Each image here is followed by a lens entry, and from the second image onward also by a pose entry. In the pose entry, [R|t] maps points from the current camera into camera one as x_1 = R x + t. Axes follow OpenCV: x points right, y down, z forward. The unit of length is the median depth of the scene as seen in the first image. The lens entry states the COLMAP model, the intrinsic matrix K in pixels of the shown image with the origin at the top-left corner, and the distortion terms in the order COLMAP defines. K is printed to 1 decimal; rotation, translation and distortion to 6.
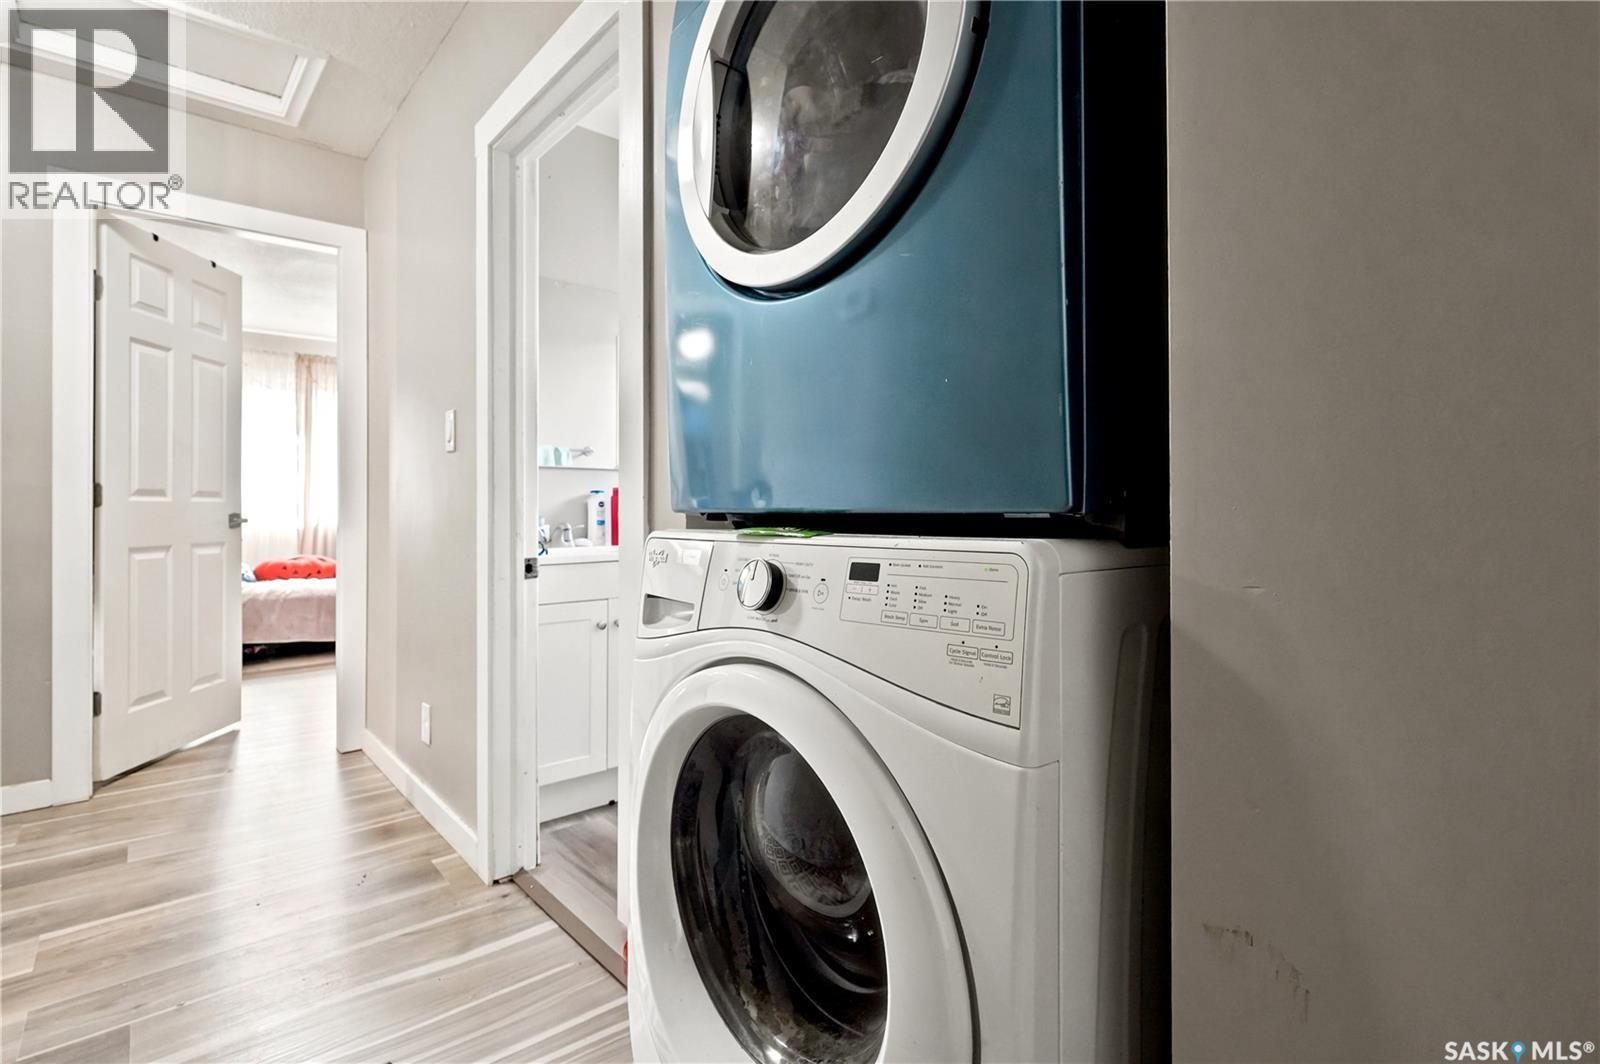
lens RADIAL K [[749.4, 0, 800.8], [0, 749.4, 521.7], [0, 0, 1]] dist [-0.000560, 0.003184]
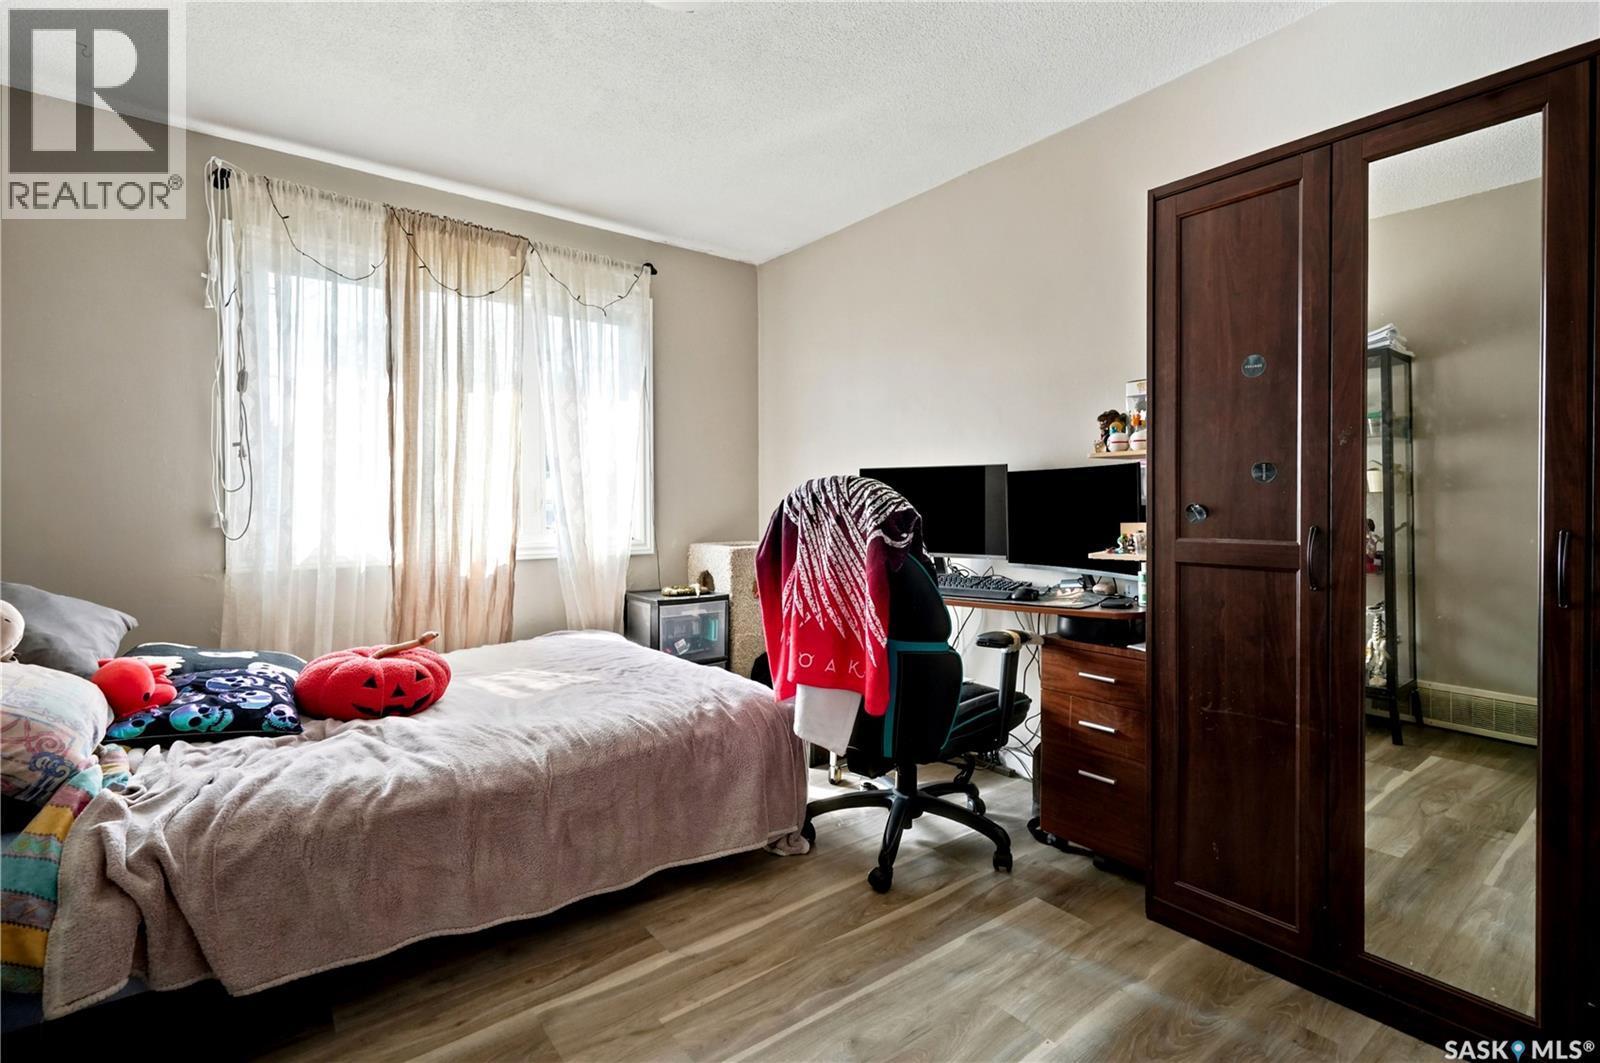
lens RADIAL K [[749.4, 0, 800.7], [0, 749.4, 522.9], [0, 0, 1]] dist [-0.000560, 0.003184]
pose [[0.997584, -0.002999, -0.069412, -0.403979], [0.003501, 0.999969, 0.007112, -0.023973], [0.069389, -0.007337, 0.997563, 0.578370]]
